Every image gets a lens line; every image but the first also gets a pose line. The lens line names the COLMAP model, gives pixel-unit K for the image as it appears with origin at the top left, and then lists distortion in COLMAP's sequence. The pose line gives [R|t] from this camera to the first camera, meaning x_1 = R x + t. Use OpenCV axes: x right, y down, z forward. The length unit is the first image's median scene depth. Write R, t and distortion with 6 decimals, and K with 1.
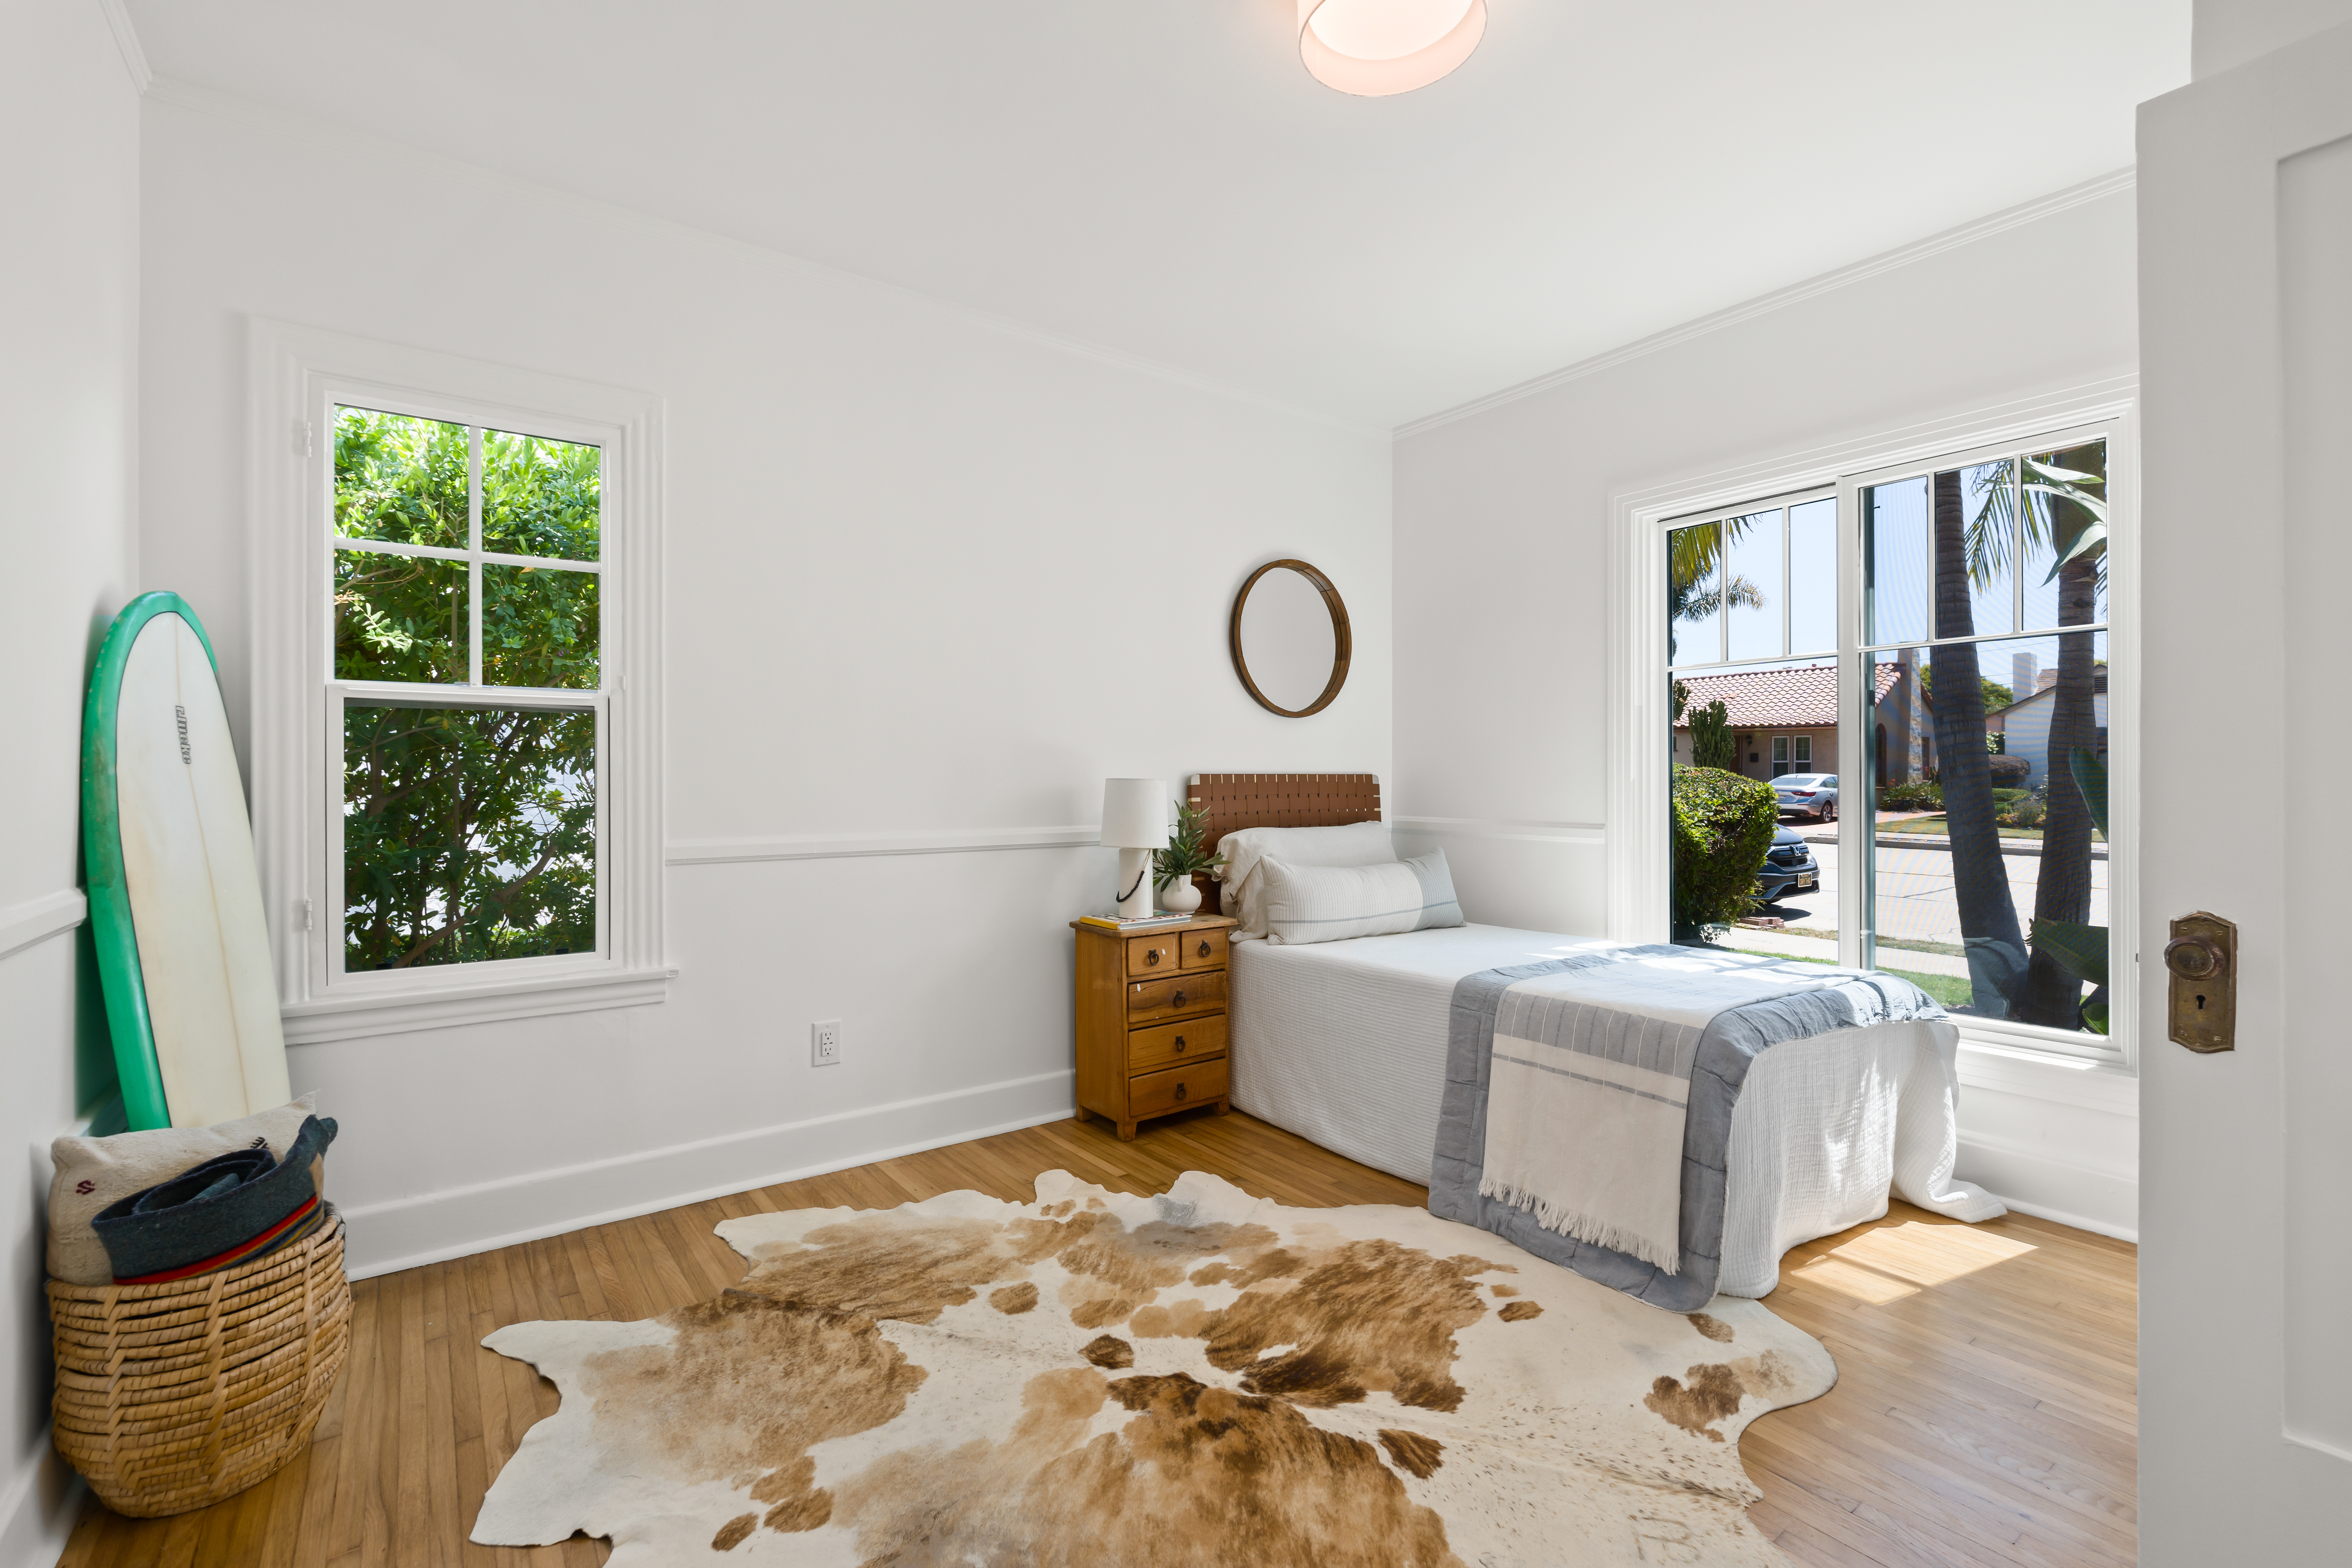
lens RADIAL K [[1030.3, 0, 1175.5], [0, 1030.3, 778.7], [0, 0, 1]] dist [-0.001800, -0.000197]
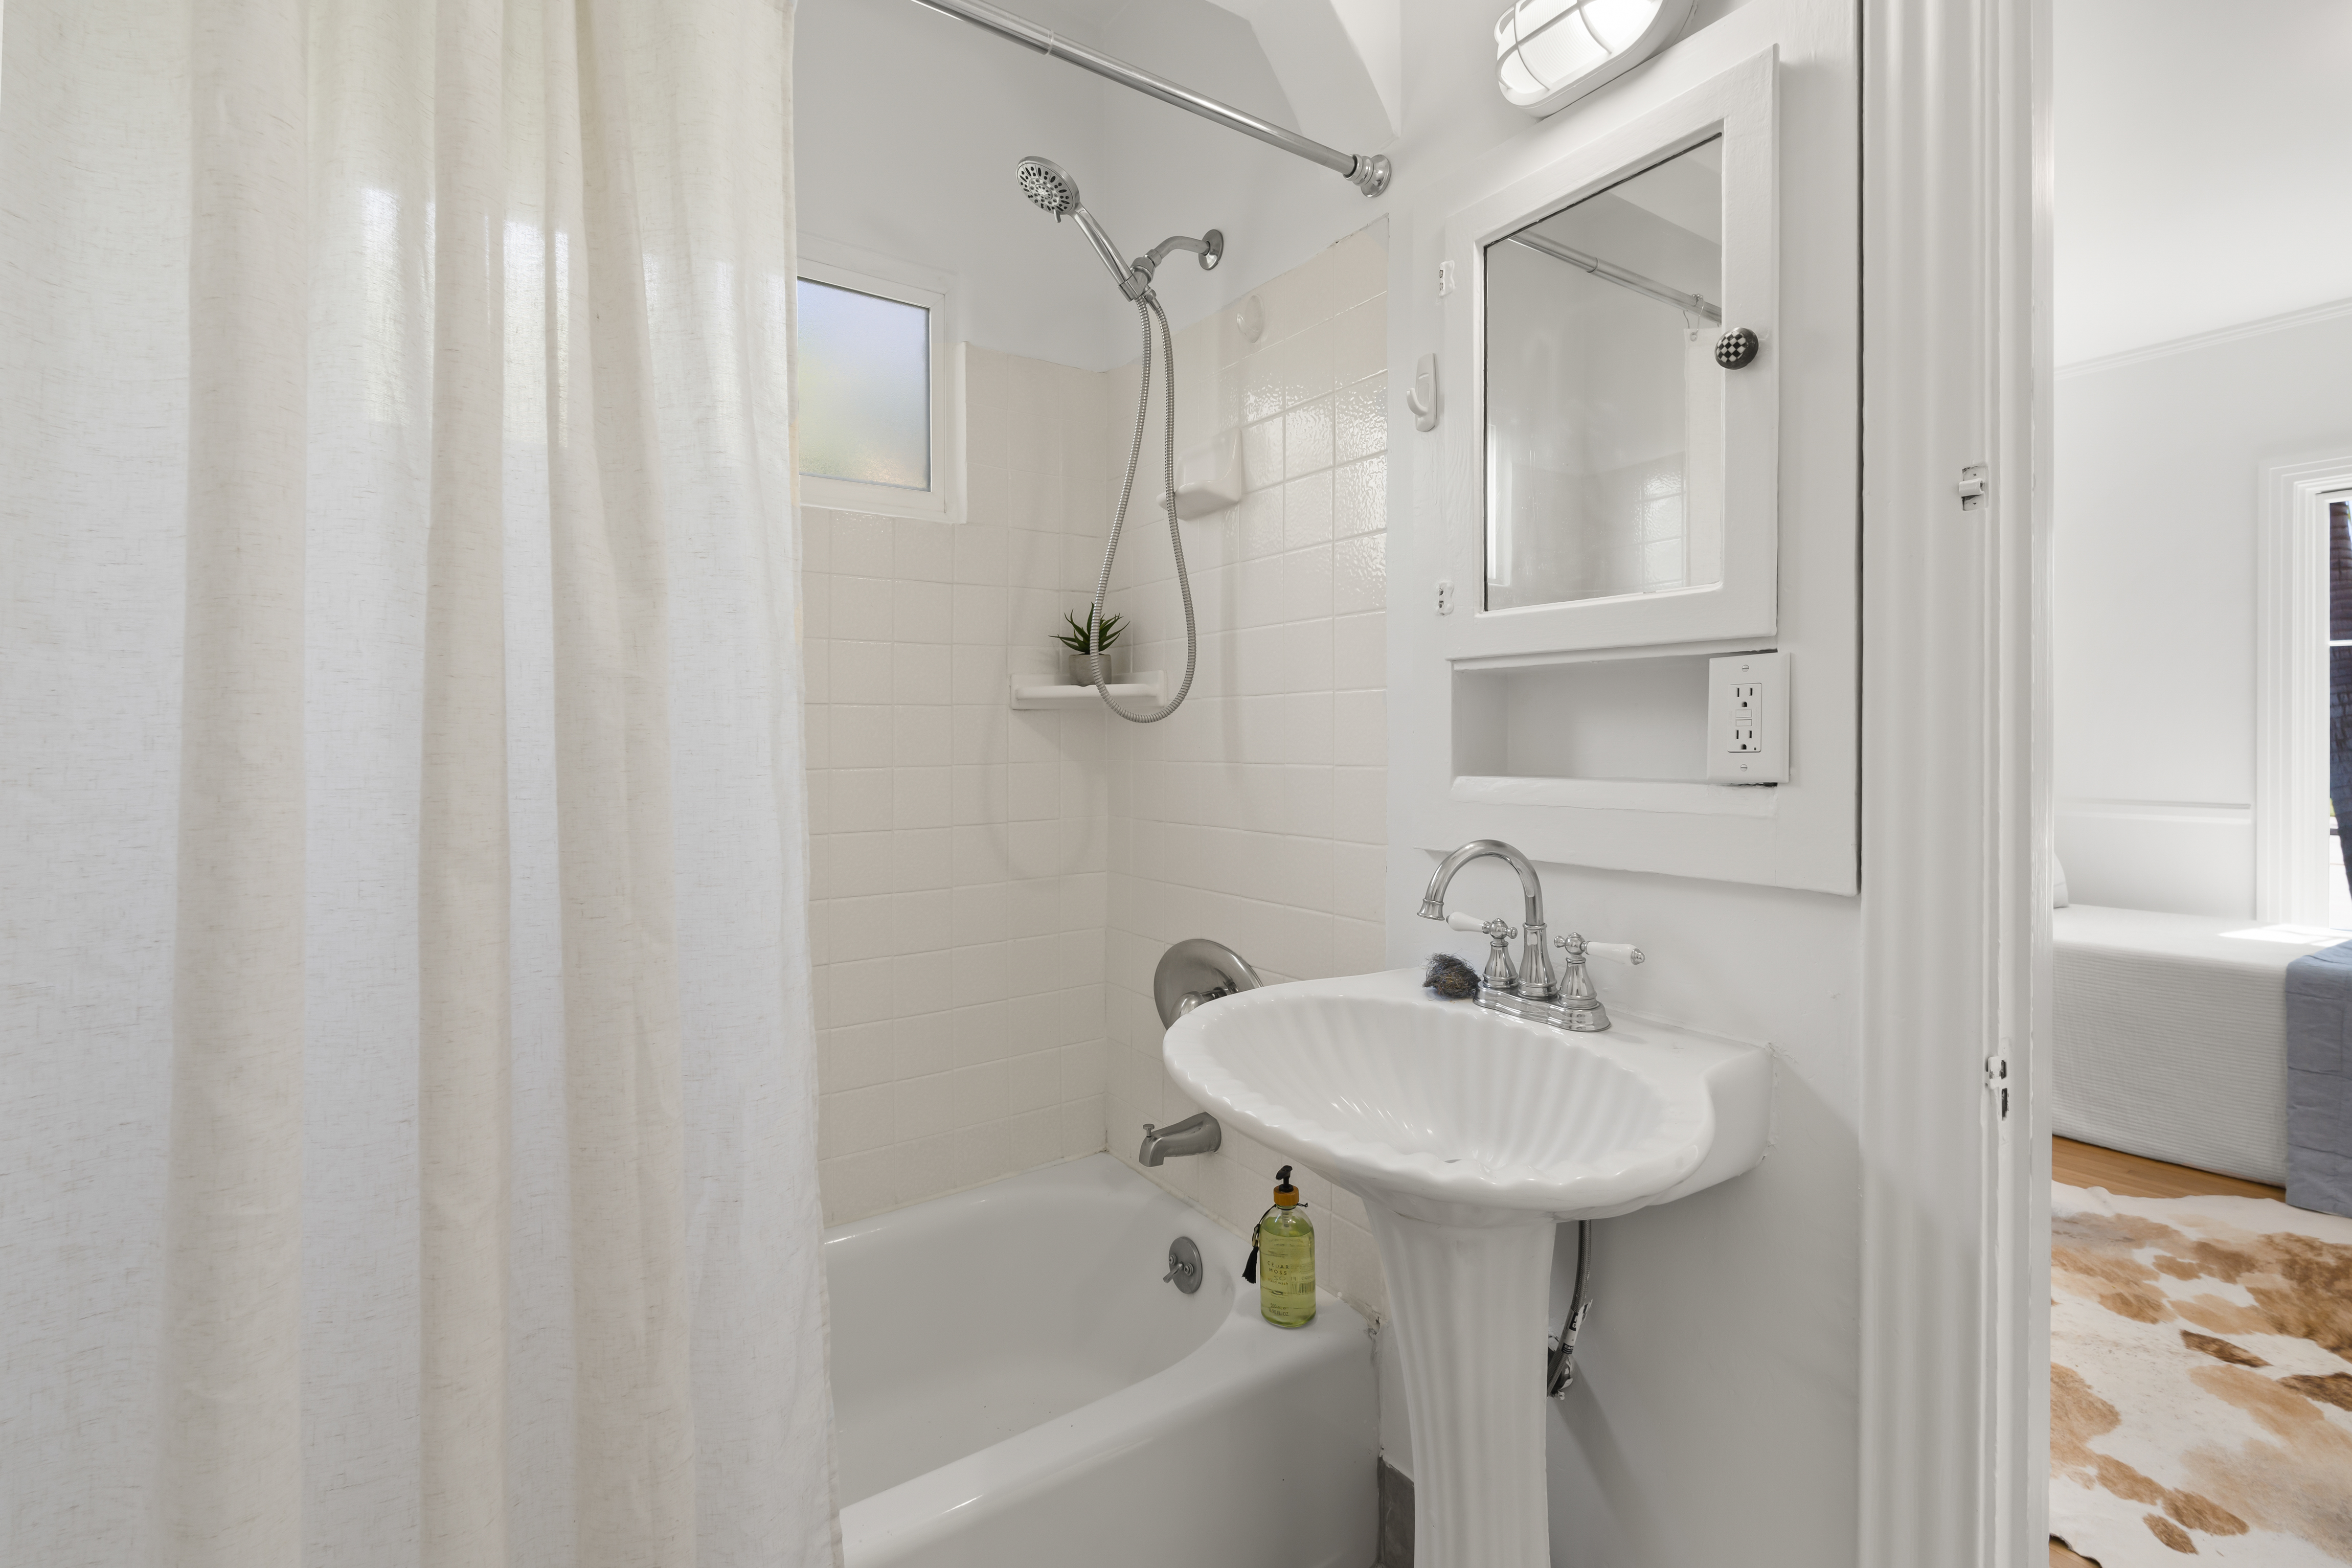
lens RADIAL K [[1030.3, 0, 1167.0], [0, 1030.3, 752.7], [0, 0, 1]] dist [-0.001800, -0.000197]
pose [[0.999543, 0.005715, -0.029683, -0.902122], [-0.005415, 0.999934, 0.010176, -0.014397], [0.029739, -0.010011, 0.999508, -0.003220]]
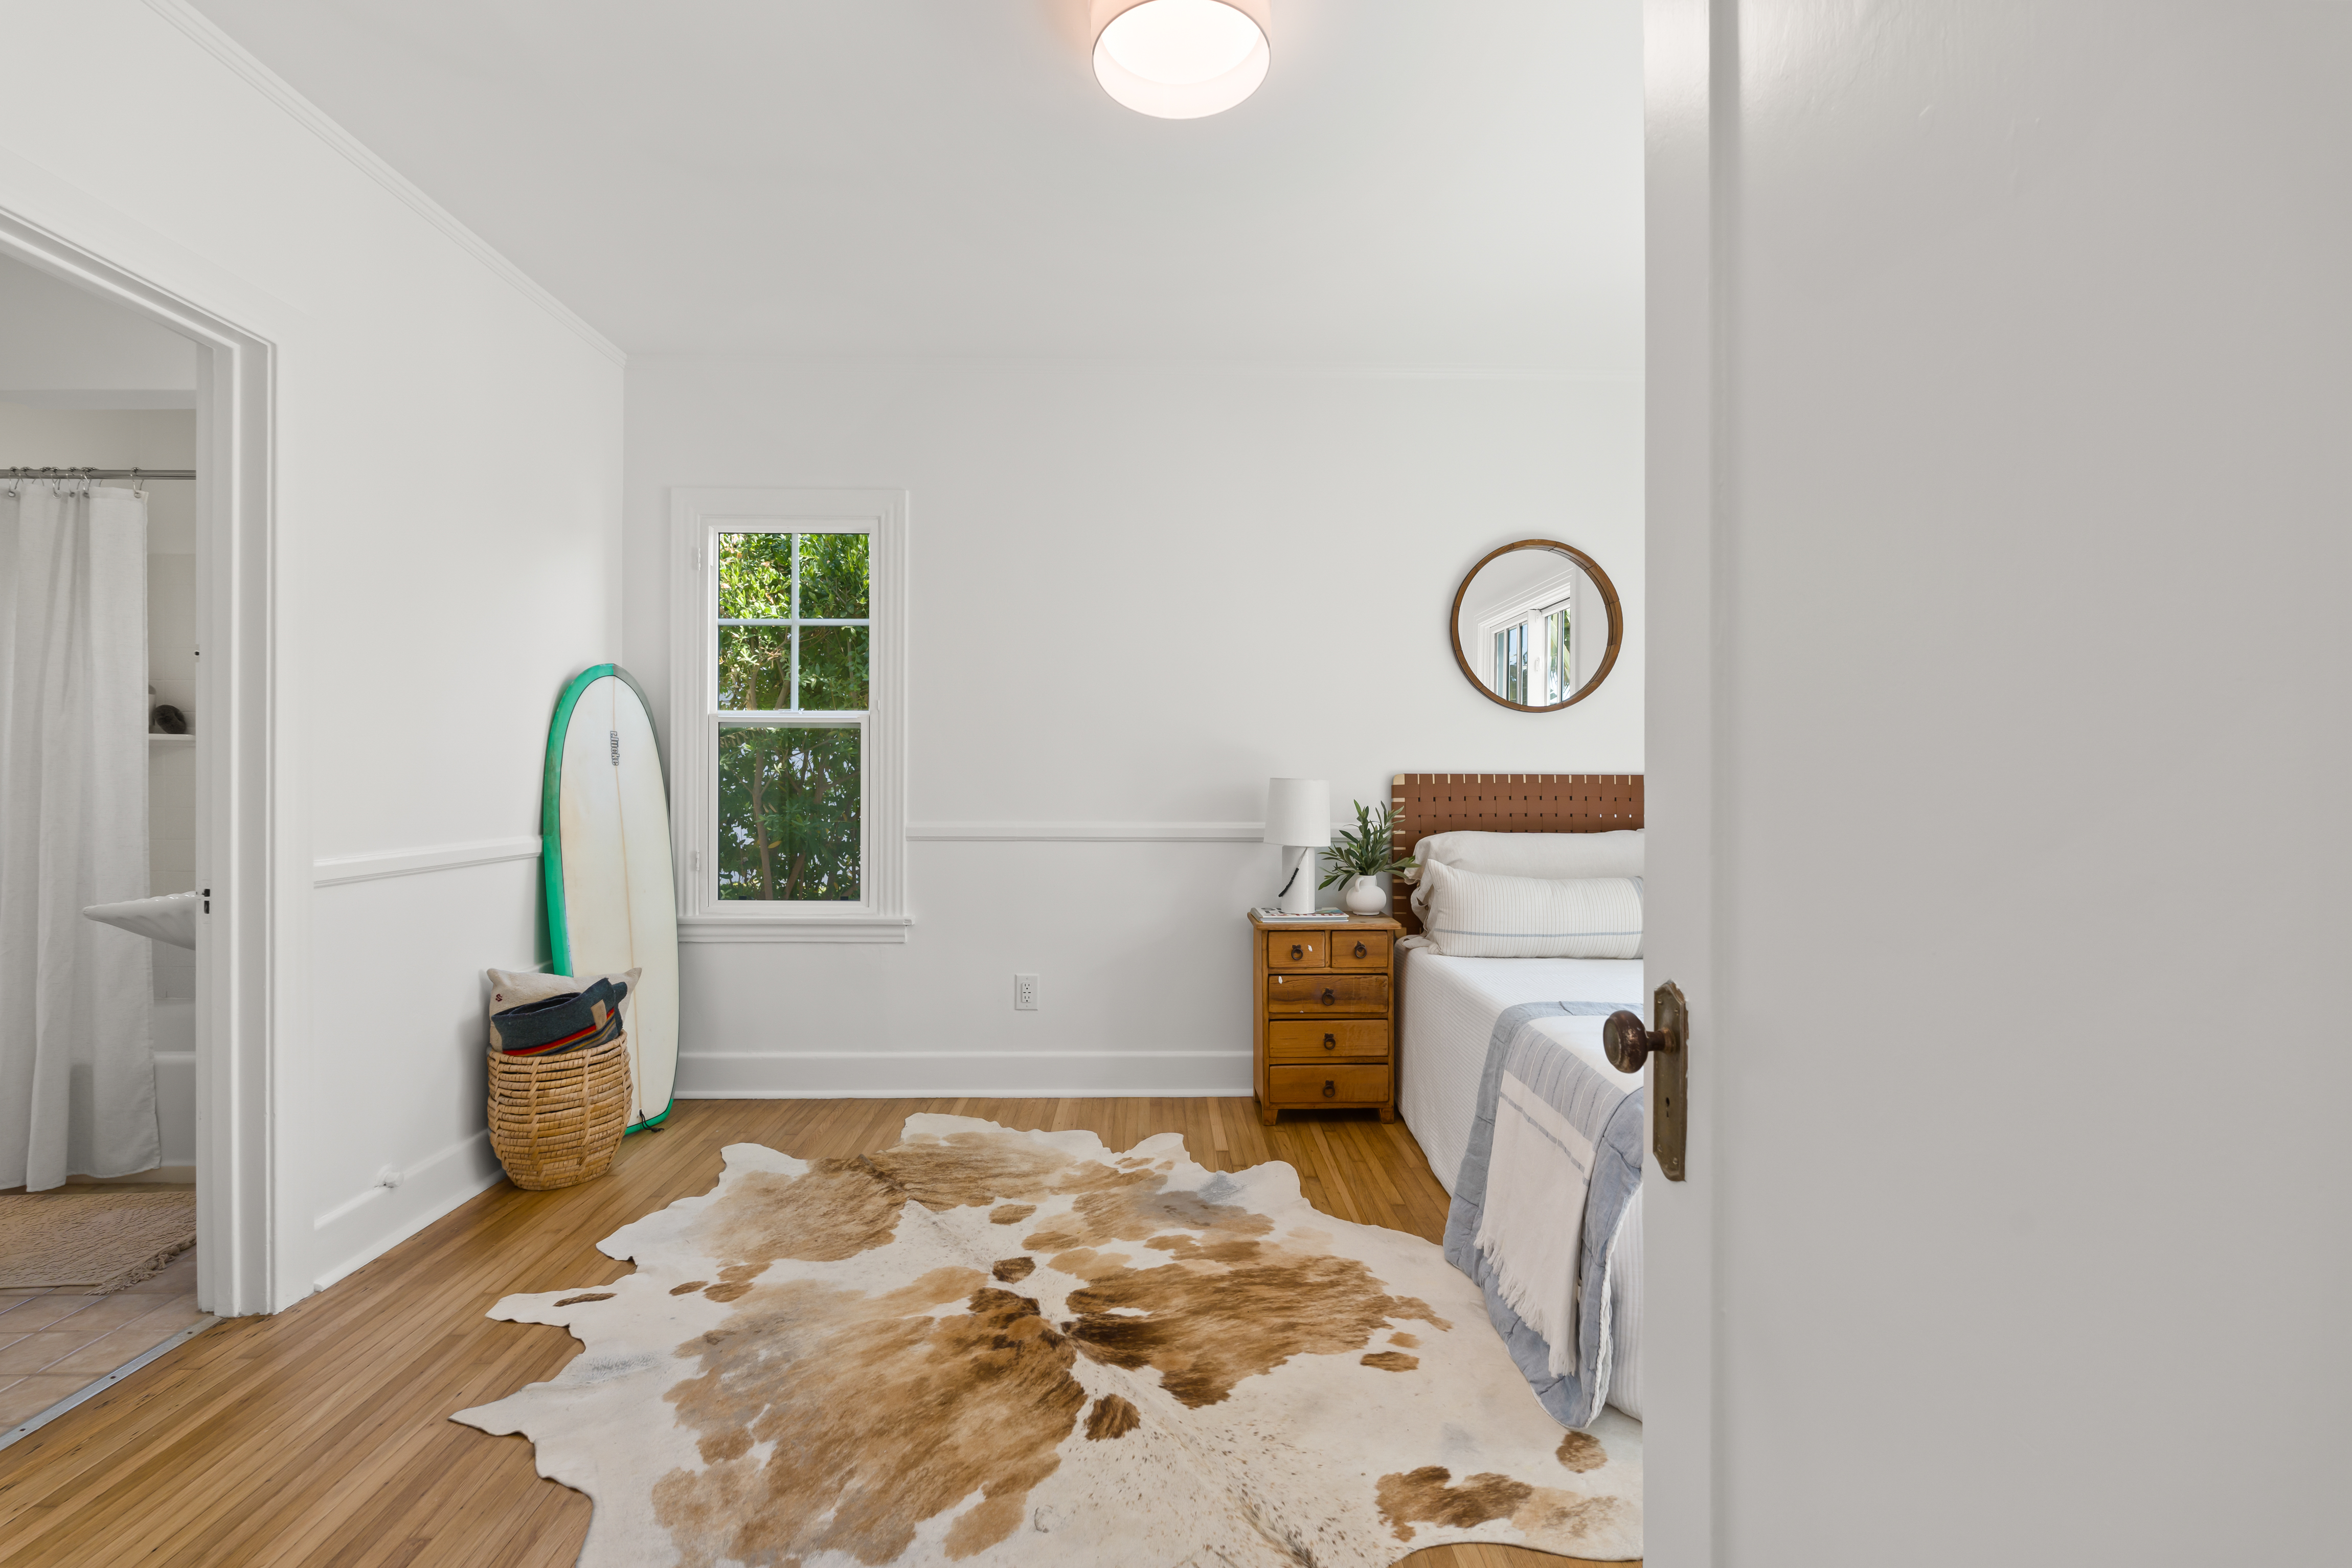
lens RADIAL K [[1030.3, 0, 1182.9], [0, 1030.3, 774.9], [0, 0, 1]] dist [-0.001800, -0.000197]
pose [[0.819880, 0.005962, -0.572505, 0.656933], [-0.006177, 0.999980, 0.001566, -0.006394], [0.572503, 0.002252, 0.819900, 0.129073]]
